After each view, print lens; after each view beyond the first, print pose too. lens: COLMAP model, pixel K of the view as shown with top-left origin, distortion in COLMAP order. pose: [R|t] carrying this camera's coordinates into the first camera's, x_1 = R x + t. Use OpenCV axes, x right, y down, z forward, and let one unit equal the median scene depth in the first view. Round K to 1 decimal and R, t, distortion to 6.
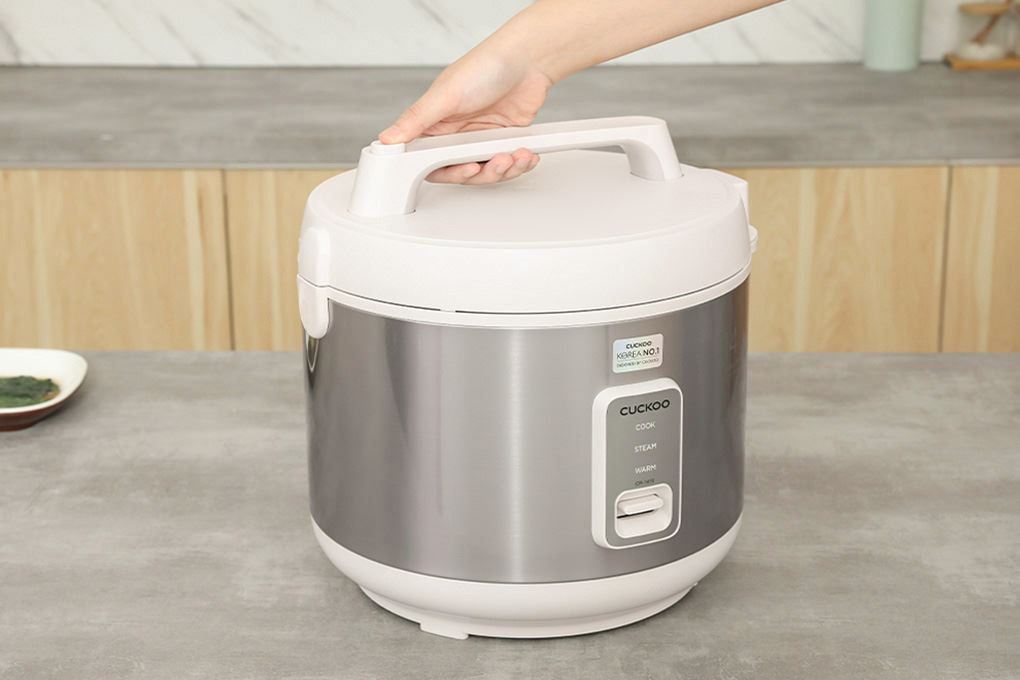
lens RADIAL K [[1929.4, 0, 510.0], [0, 1929.4, 340.0], [0, 0, 1]] dist [0.127899, 0.111796]
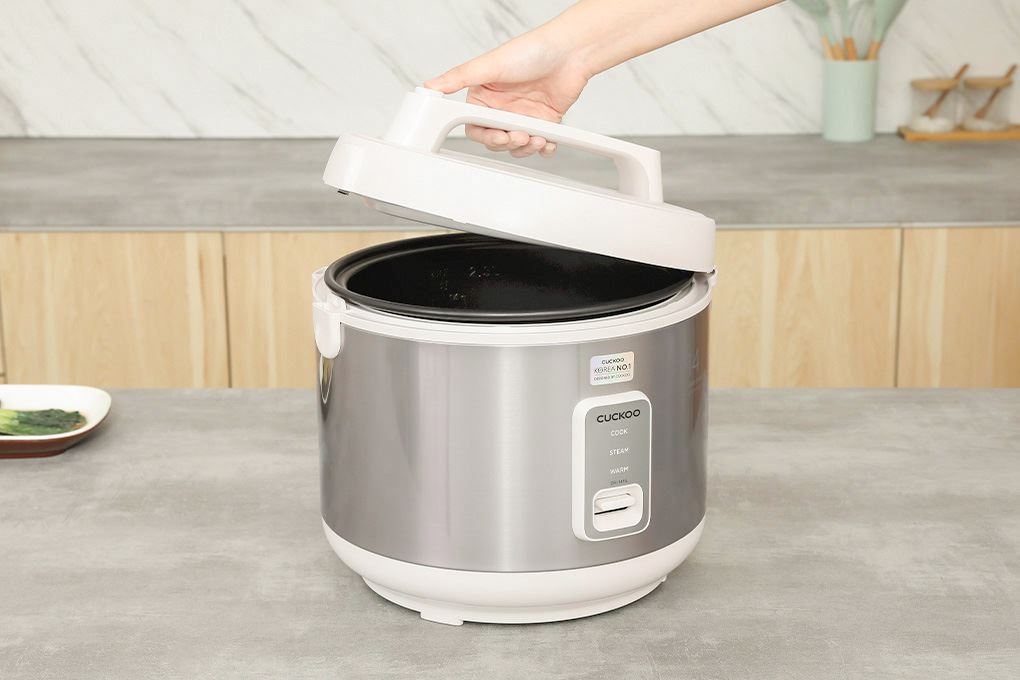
lens RADIAL K [[1929.4, 0, 510.0], [0, 1929.4, 340.0], [0, 0, 1]] dist [0.127899, 0.111796]
pose [[0.999913, -0.001726, 0.013063, -0.006418], [0.002276, 0.999107, -0.042196, 0.026151], [-0.012978, 0.042222, 0.999024, -0.099700]]
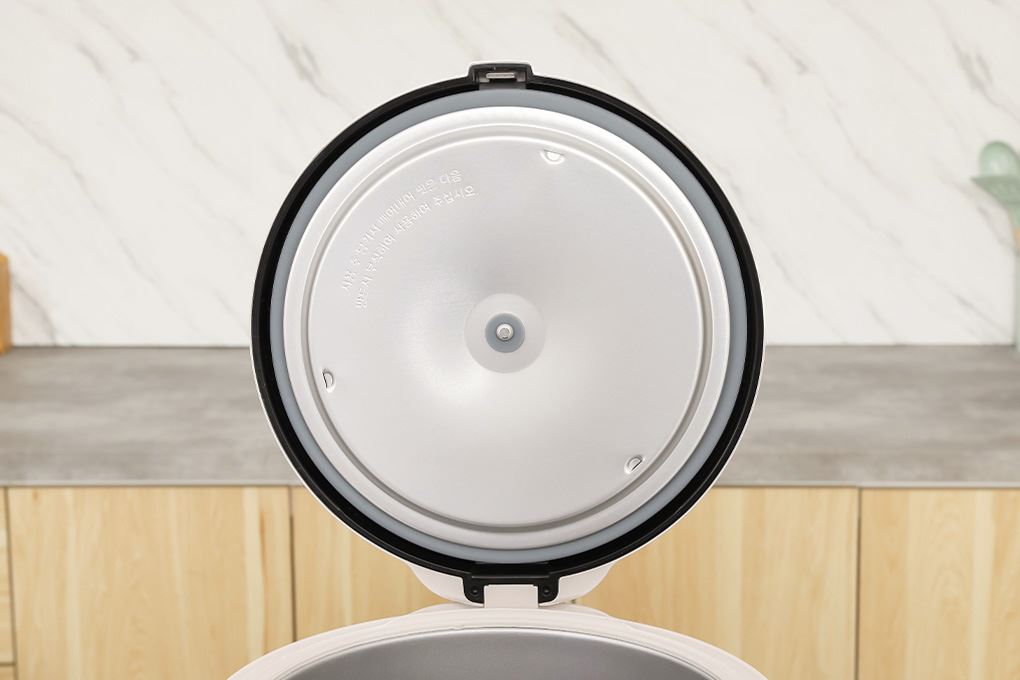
lens RADIAL K [[1929.4, 0, 510.0], [0, 1929.4, 340.0], [0, 0, 1]] dist [0.127899, 0.111796]
pose [[0.999949, 0.002486, -0.009833, -0.067934], [-0.003426, 0.995298, -0.096804, -0.110609], [0.009547, 0.096833, 0.995255, 0.233695]]
